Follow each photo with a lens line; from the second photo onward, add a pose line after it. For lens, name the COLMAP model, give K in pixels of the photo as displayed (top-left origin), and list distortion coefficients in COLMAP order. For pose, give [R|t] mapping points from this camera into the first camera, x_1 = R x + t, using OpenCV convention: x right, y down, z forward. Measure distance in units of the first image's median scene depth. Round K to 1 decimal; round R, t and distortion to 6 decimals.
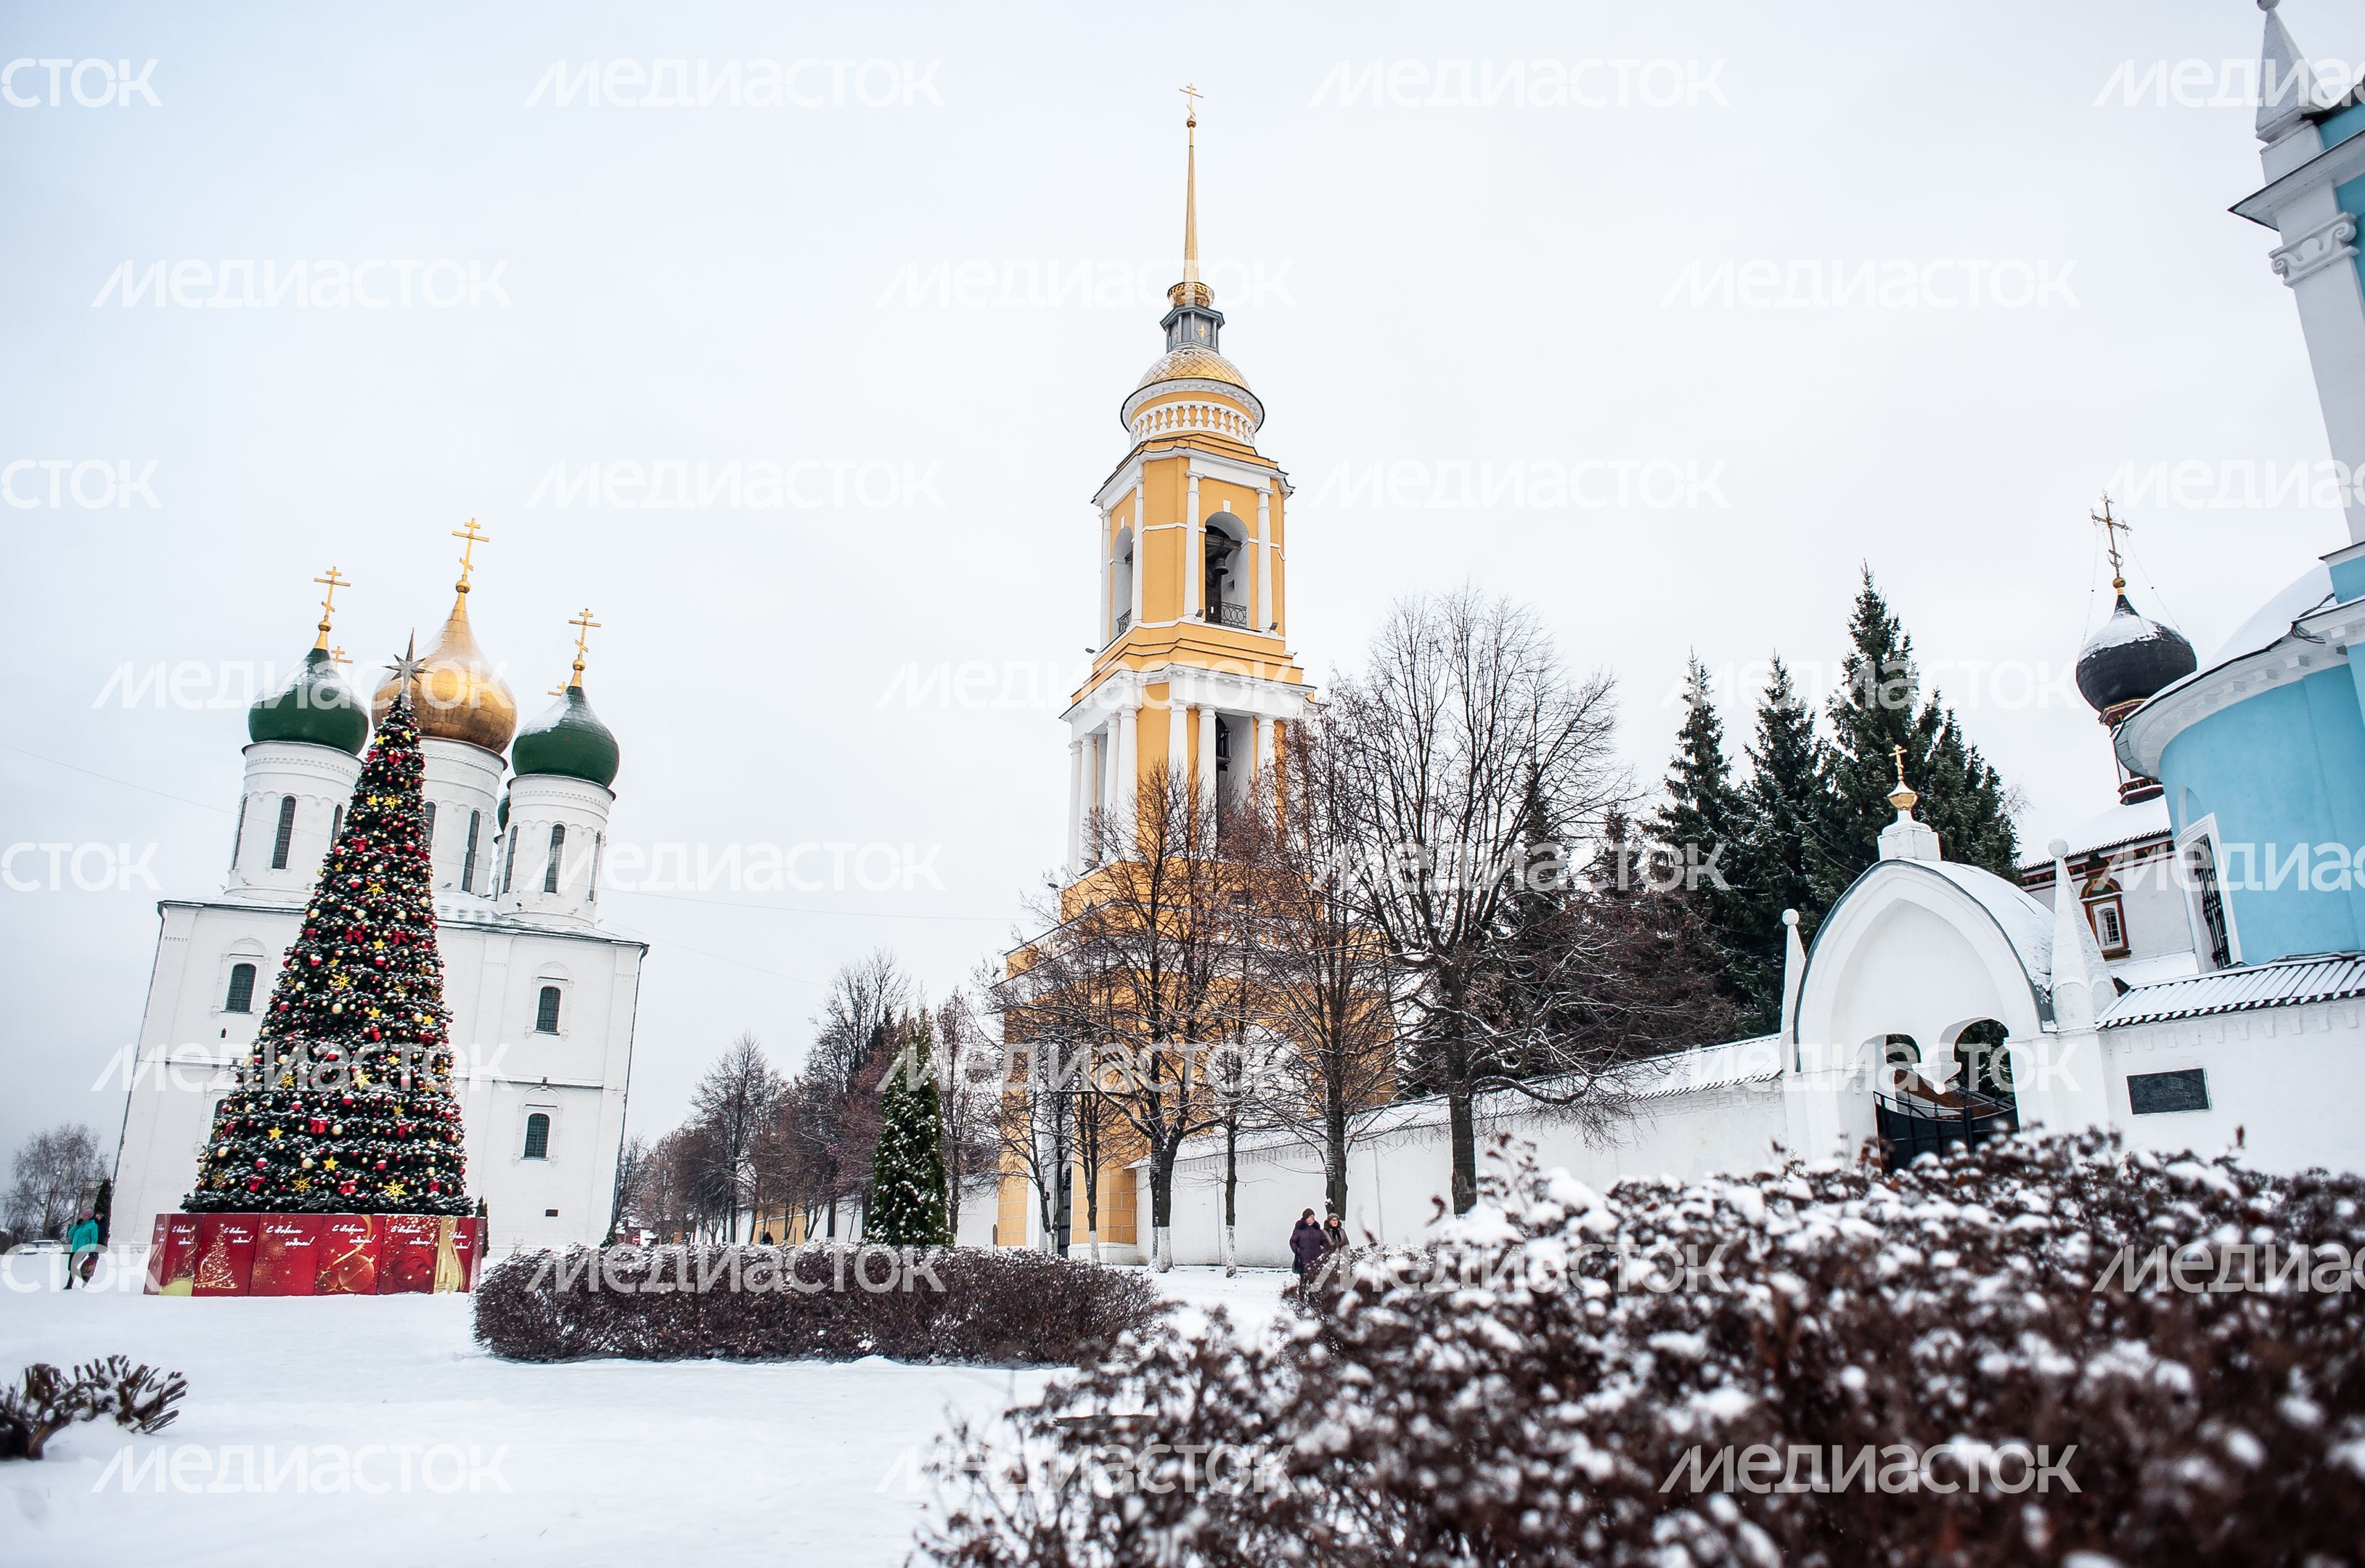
lens RADIAL K [[1627.6, 0, 1200.0], [0, 1627.6, 779.3], [0, 0, 1]] dist [-0.089264, 0.077606]
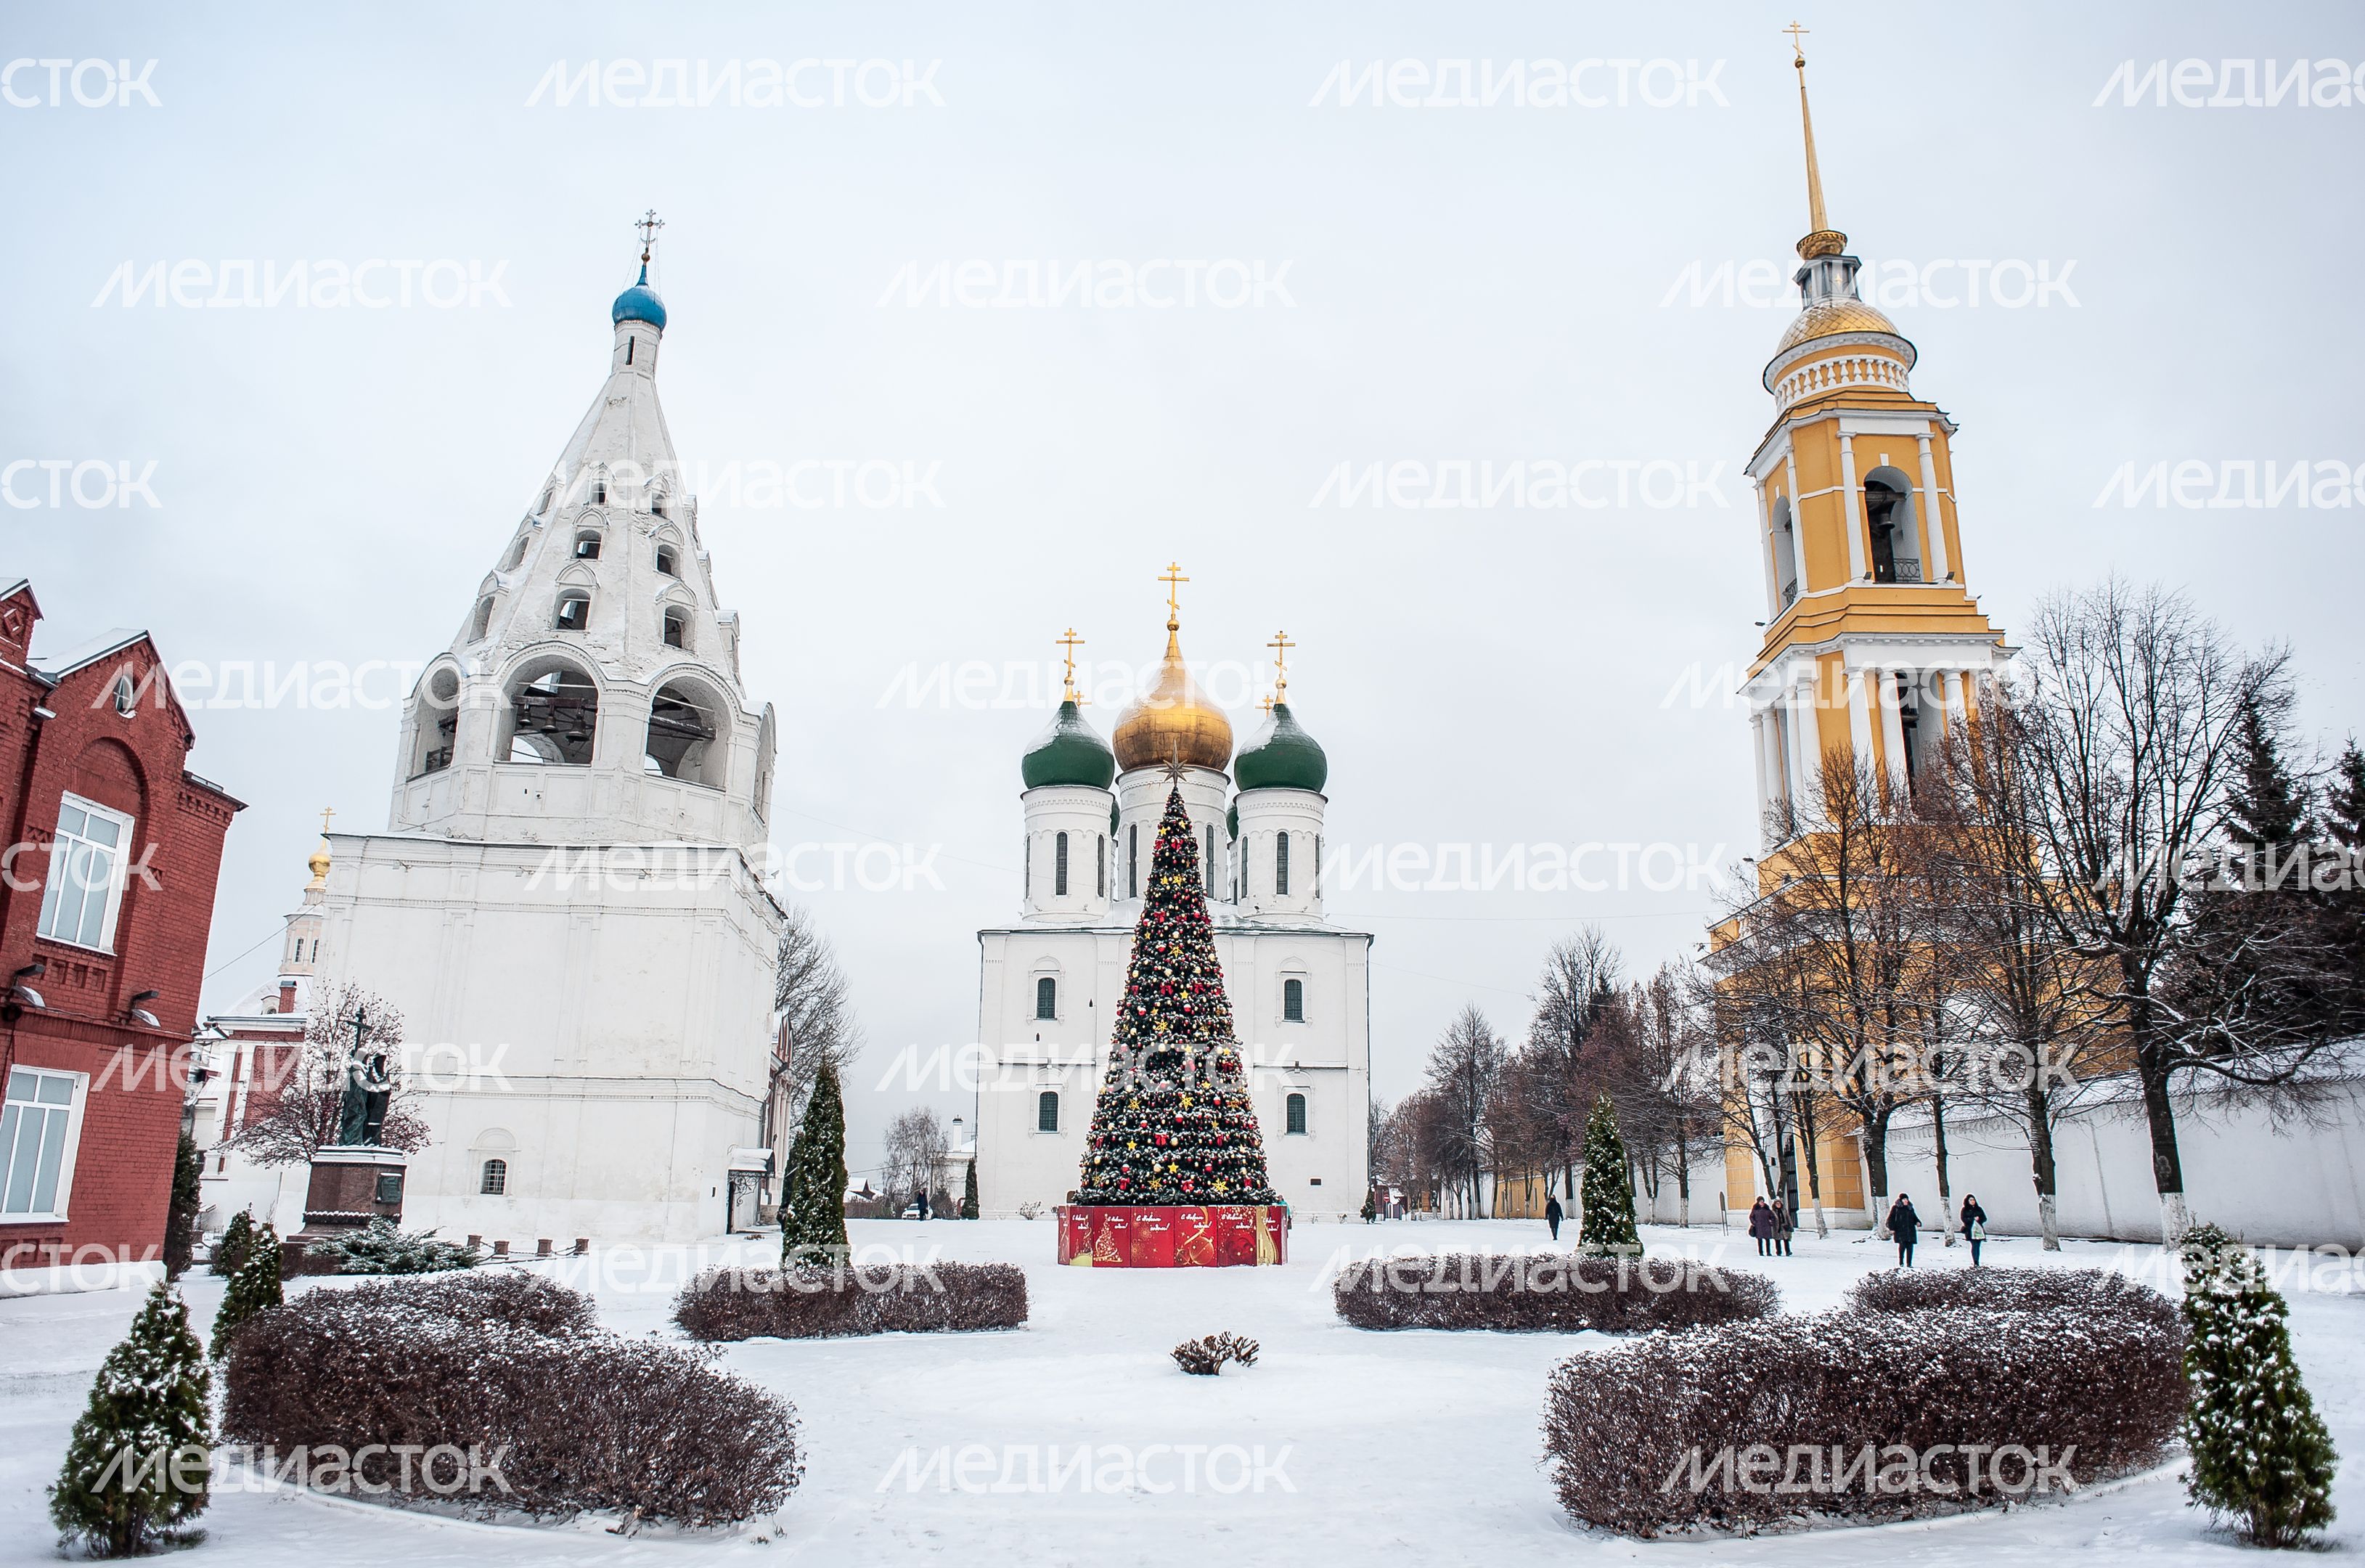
lens RADIAL K [[1677.4, 0, 1170.1], [0, 1677.4, 767.0], [0, 0, 1]] dist [-0.092238, 0.082741]
pose [[0.901124, -0.106427, -0.420296, 0.043718], [0.118965, 0.992892, 0.003644, -0.063647], [0.416920, -0.053284, 0.907380, -0.159340]]
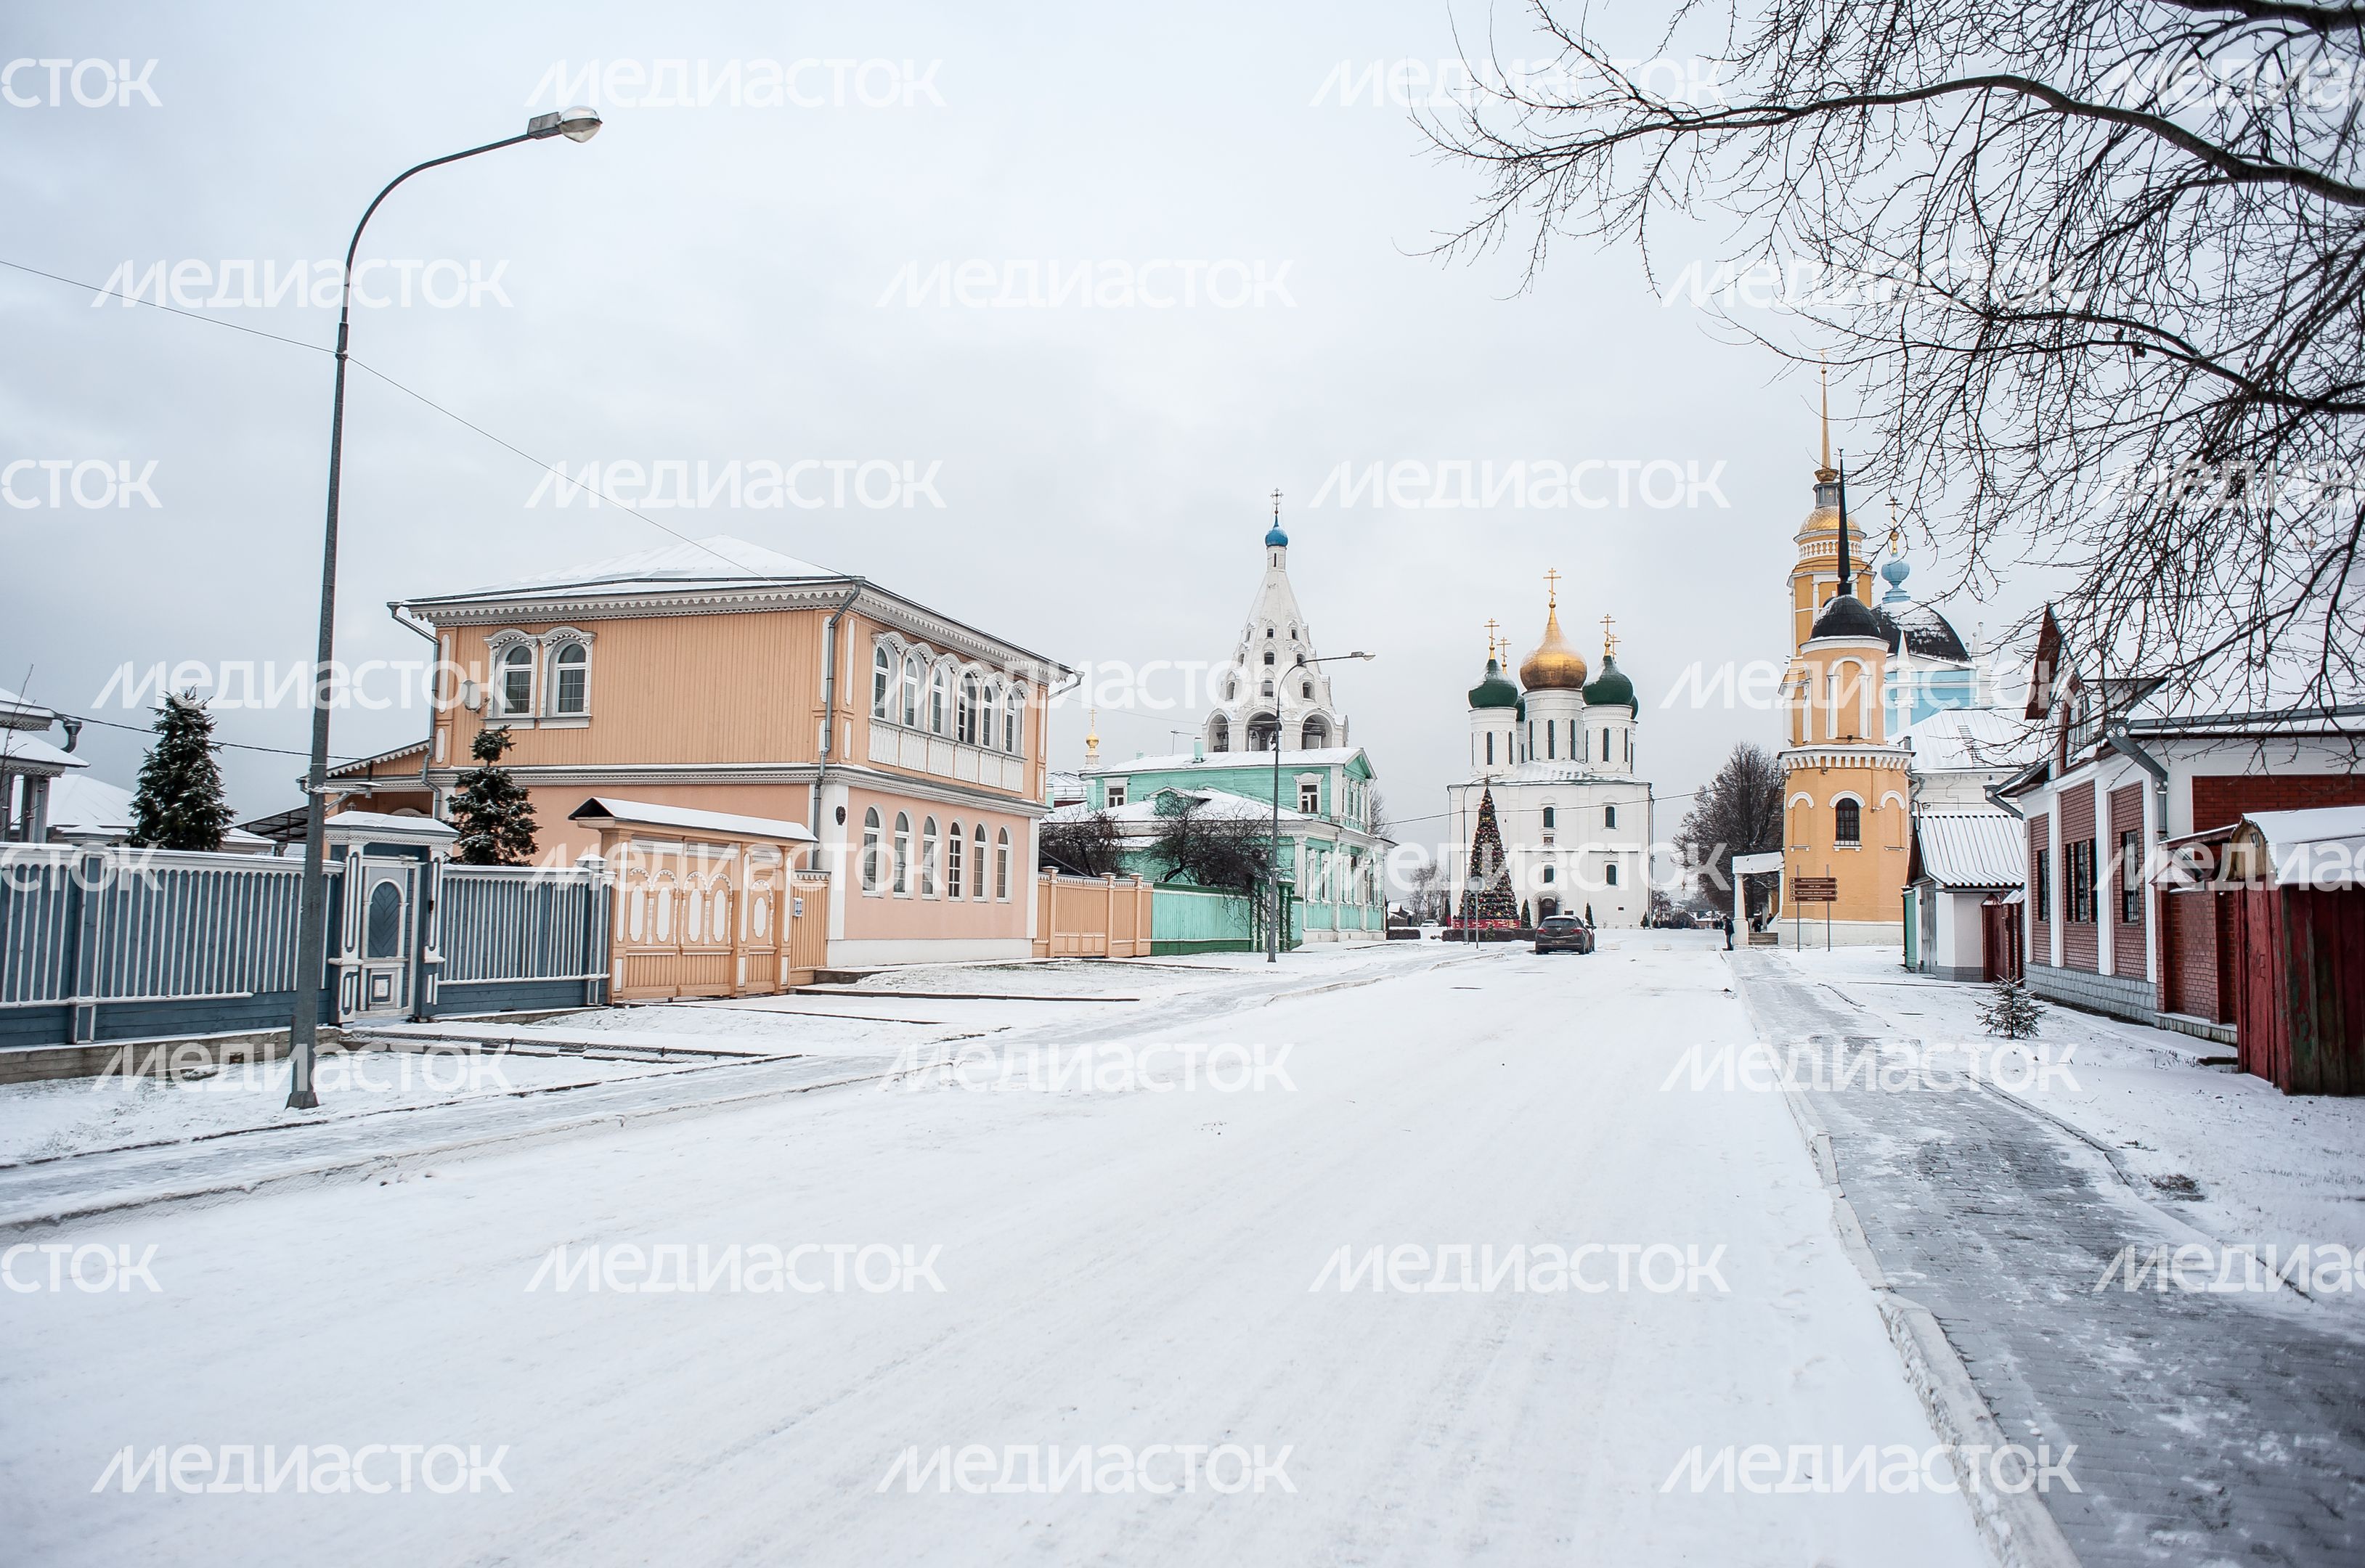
lens RADIAL K [[1605.3, 0, 1188.0], [0, 1605.3, 776.3], [0, 0, 1]] dist [-0.087527, 0.070298]
pose [[0.725123, -0.055411, -0.686386, 1.361087], [0.187871, 0.974864, 0.119773, -0.564935], [0.662496, -0.215802, 0.717307, -1.871978]]
